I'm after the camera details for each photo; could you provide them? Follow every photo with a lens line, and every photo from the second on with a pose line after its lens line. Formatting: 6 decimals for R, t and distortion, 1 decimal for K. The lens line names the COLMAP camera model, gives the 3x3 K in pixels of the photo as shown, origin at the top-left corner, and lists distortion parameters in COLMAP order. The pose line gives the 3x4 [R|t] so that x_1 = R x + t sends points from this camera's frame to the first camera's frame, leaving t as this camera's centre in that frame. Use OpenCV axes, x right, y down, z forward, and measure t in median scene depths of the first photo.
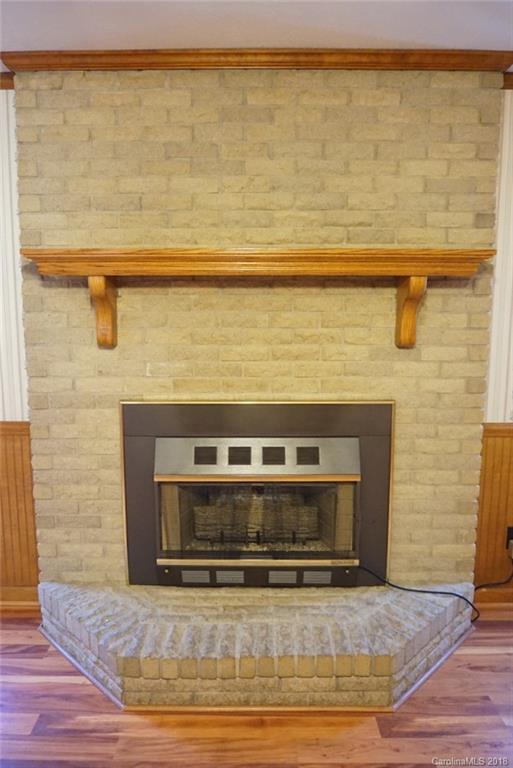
lens RADIAL K [[517.5, 0, 257.5], [0, 517.5, 378.4], [0, 0, 1]] dist [-0.050134, 0.001545]
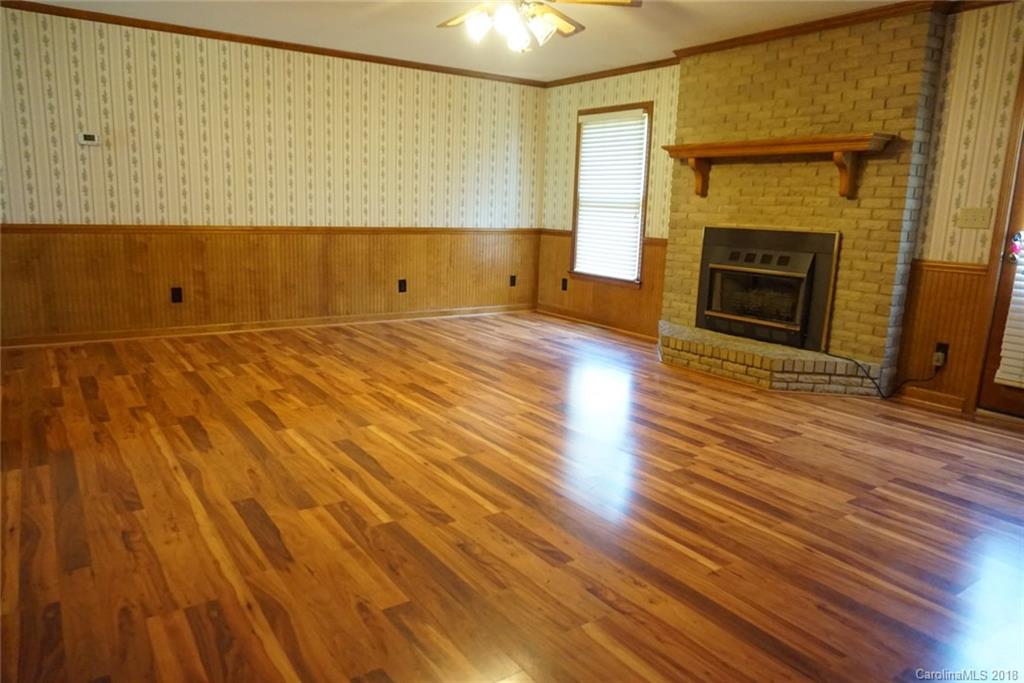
lens RADIAL K [[711.6, 0, 515.5], [0, 711.6, 345.6], [0, 0, 1]] dist [0.014023, 0.003486]
pose [[0.572345, 0.179942, -0.800027, 1.531377], [-0.145273, 0.982444, 0.117042, 0.275179], [0.807042, 0.049234, 0.588437, -1.099322]]
